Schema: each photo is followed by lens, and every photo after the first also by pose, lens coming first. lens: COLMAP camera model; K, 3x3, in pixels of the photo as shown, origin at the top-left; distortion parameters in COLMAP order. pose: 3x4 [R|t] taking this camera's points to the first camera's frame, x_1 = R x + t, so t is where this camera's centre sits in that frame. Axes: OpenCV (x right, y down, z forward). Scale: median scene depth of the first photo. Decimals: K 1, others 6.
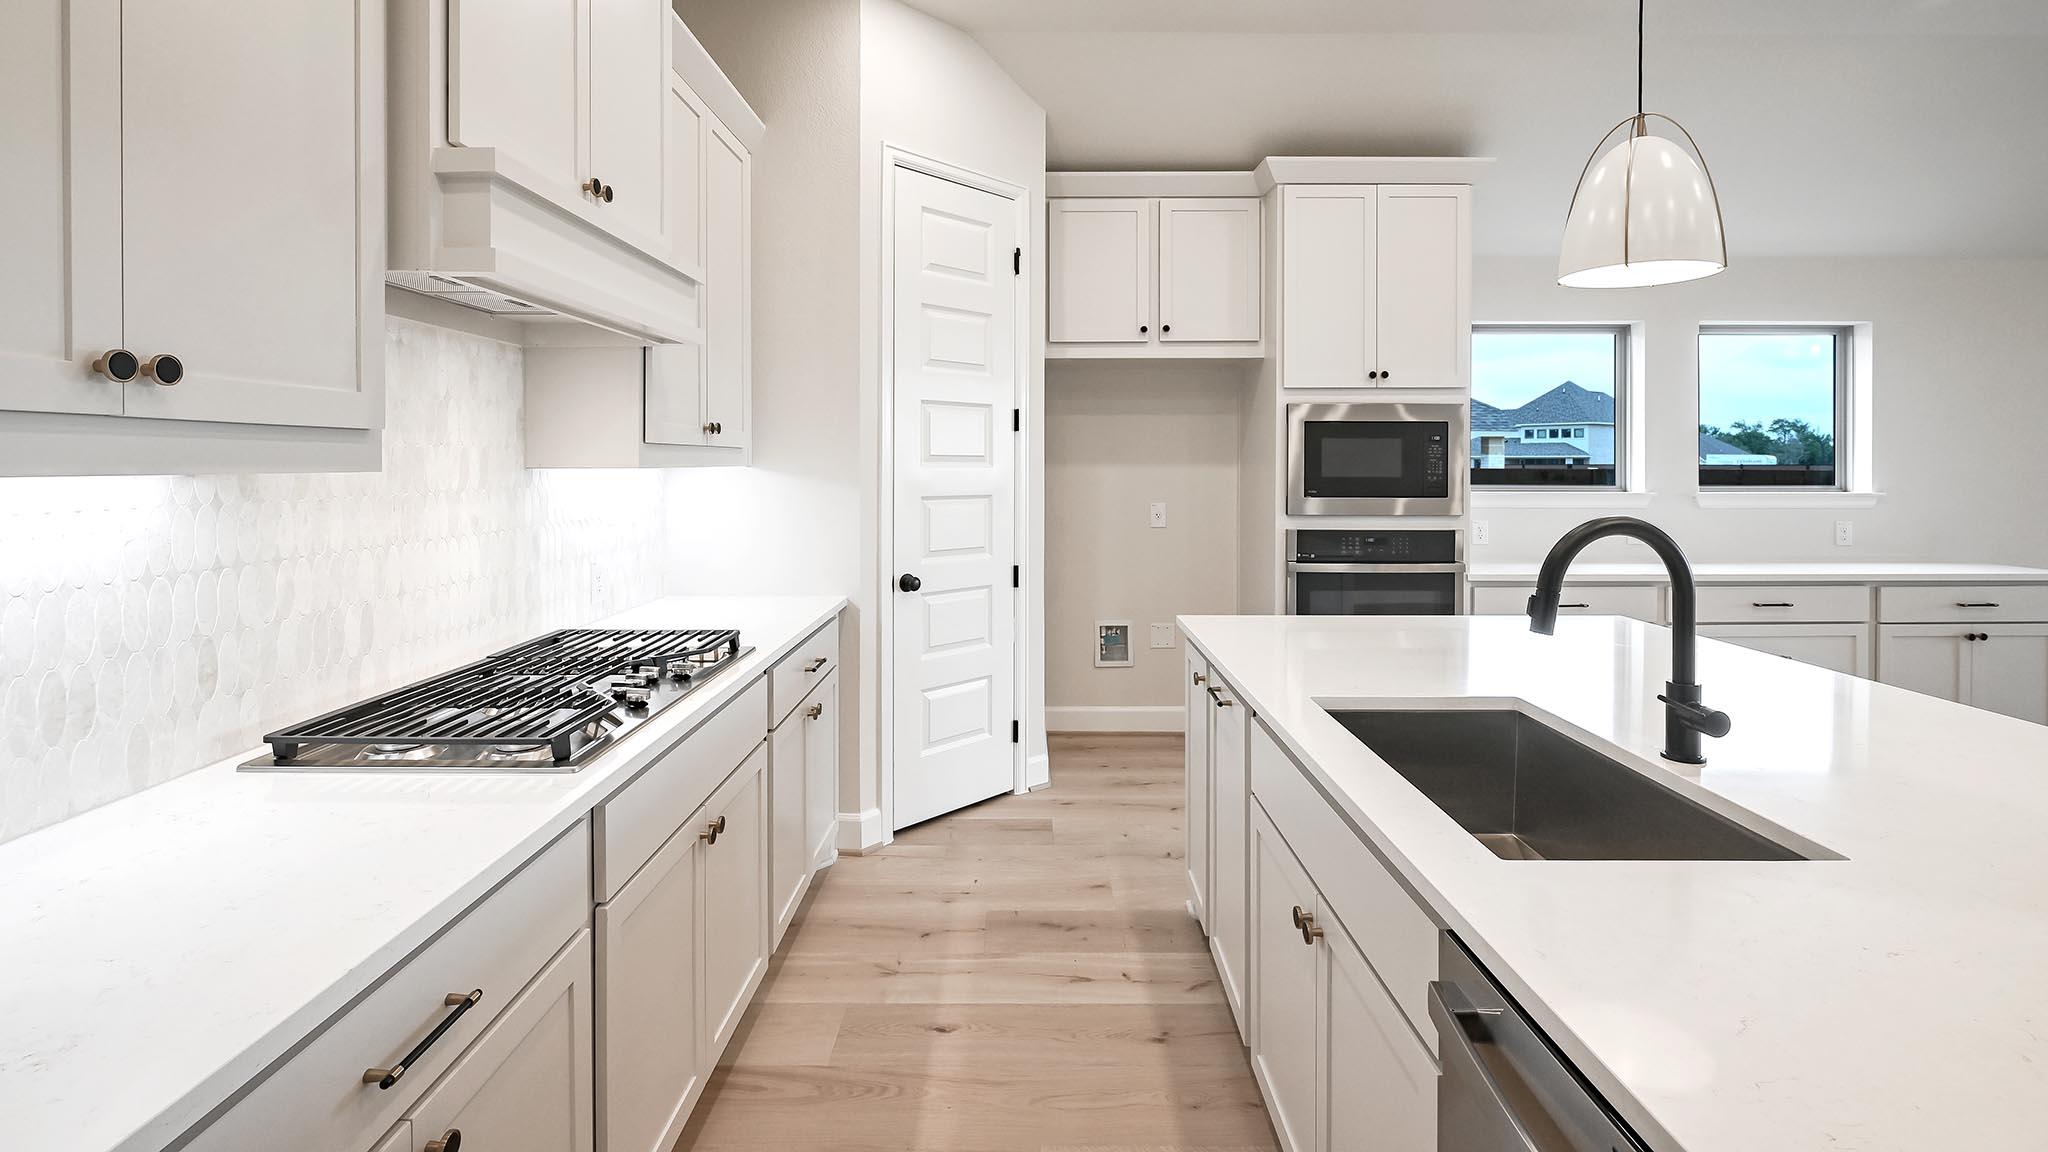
lens RADIAL K [[904.7, 0, 1015.6], [0, 904.7, 469.3], [0, 0, 1]] dist [0.000799, -0.000193]
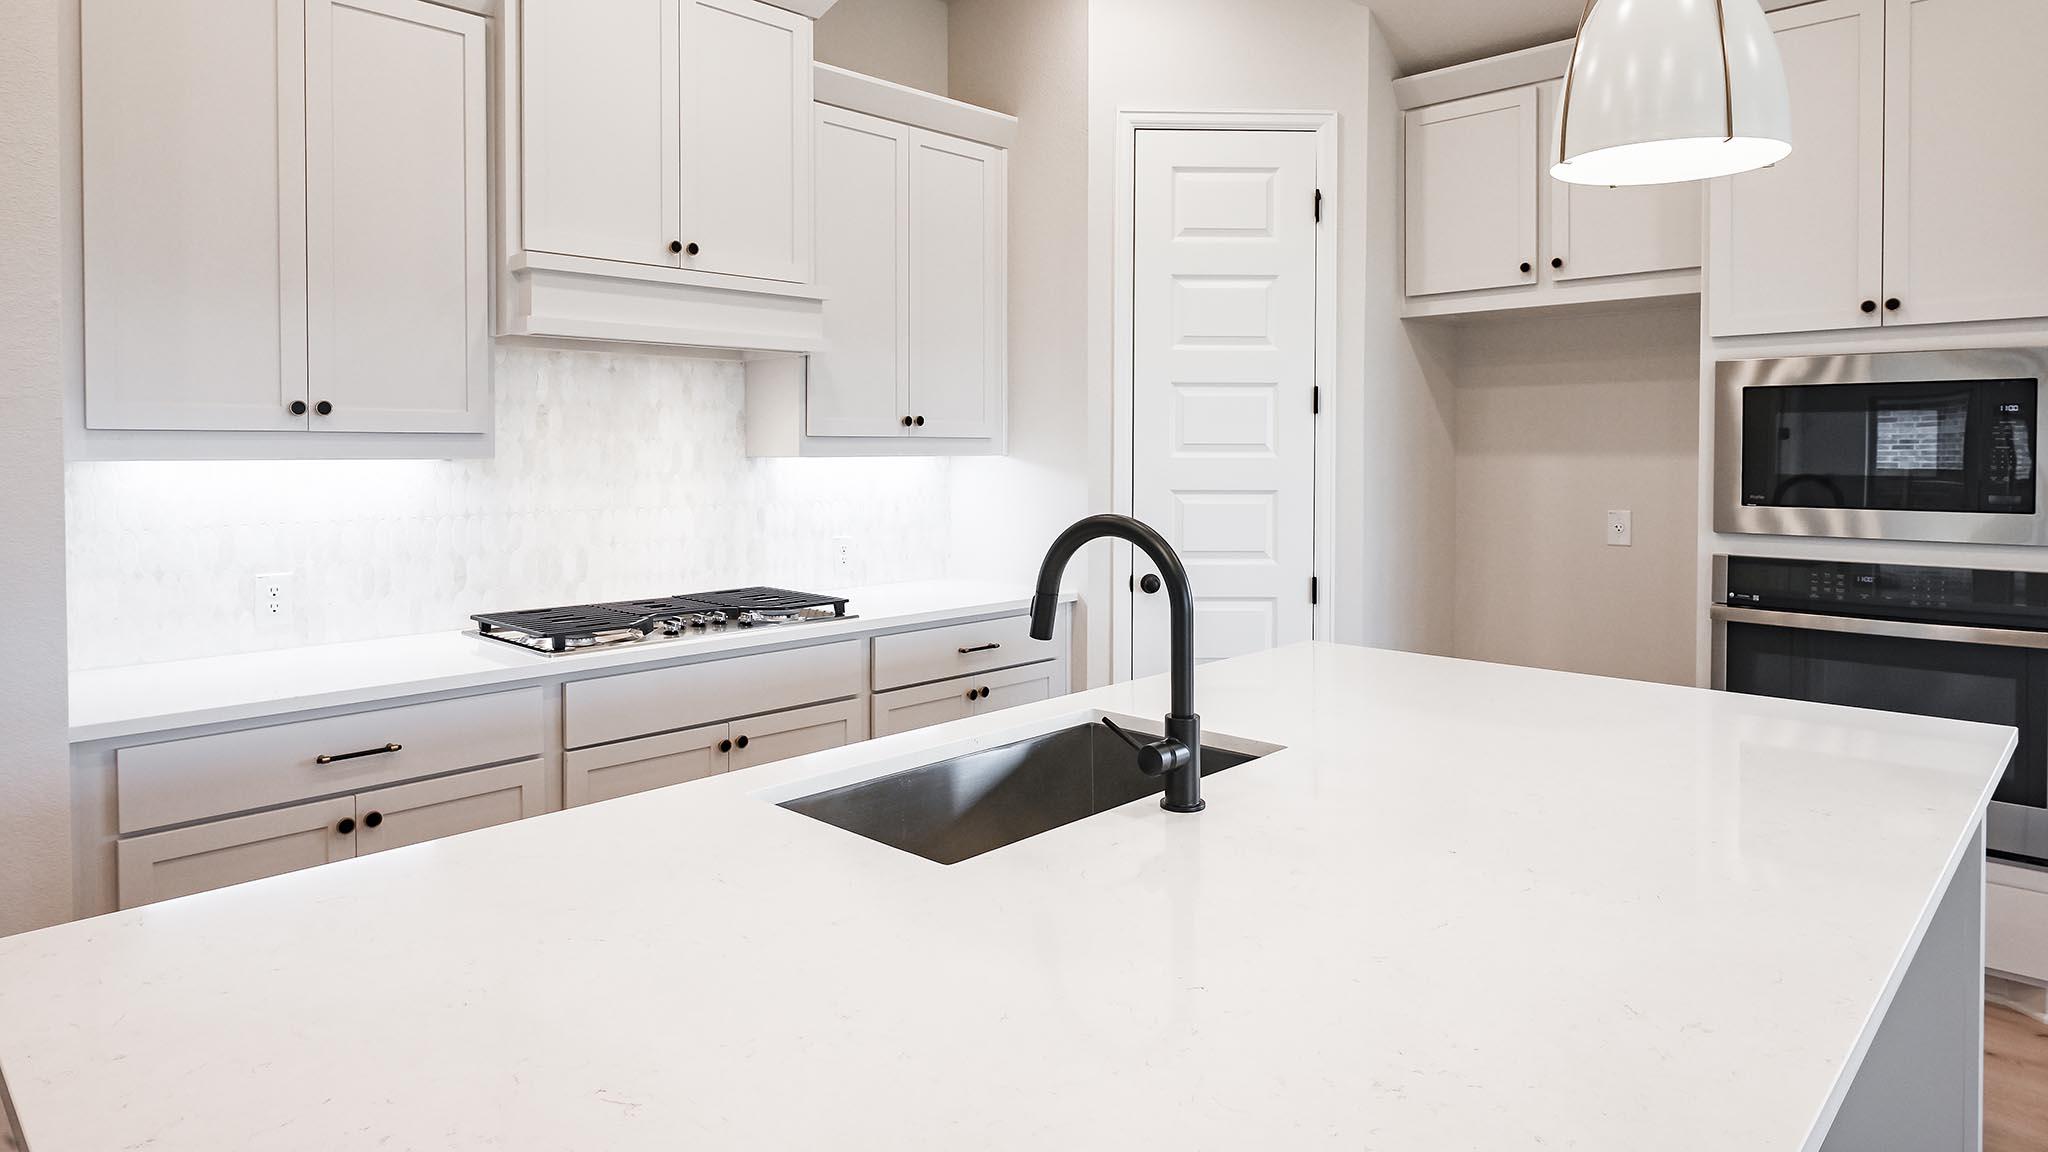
lens RADIAL K [[1175.6, 0, 1017.4], [0, 1175.6, 463.3], [0, 0, 1]] dist [-0.001028, -0.000198]
pose [[0.726805, 0.006538, -0.686813, 0.558621], [-0.003821, 0.999978, 0.005476, -0.001802], [0.686833, -0.001355, 0.726814, 0.042110]]
